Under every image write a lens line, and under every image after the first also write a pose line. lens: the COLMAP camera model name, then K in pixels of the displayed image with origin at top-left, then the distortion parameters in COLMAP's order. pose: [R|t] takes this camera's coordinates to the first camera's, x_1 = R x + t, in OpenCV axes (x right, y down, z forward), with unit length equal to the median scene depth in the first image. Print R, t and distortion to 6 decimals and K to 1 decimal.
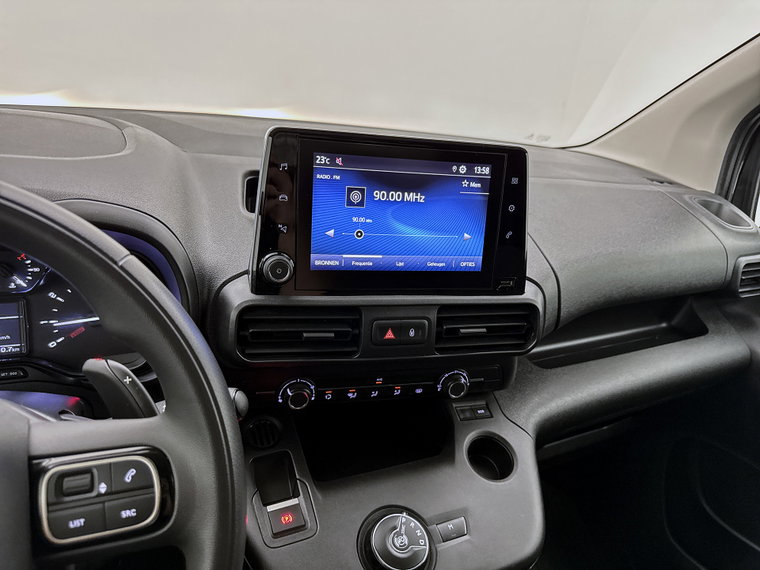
lens RADIAL K [[546.1, 0, 380.3], [0, 546.1, 283.8], [0, 0, 1]] dist [0.063614, -0.036623]
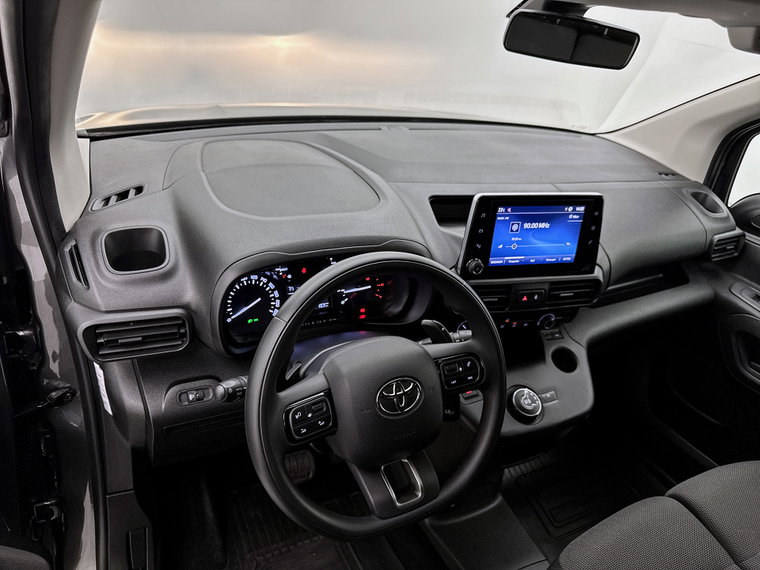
lens RADIAL K [[546.1, 0, 373.4], [0, 546.1, 285.1], [0, 0, 1]] dist [0.063614, -0.036623]
pose [[0.999459, -0.001624, 0.032837, -0.548268], [-0.004074, 0.984966, 0.172702, -0.266330], [-0.032624, -0.172743, 0.984427, -0.799855]]
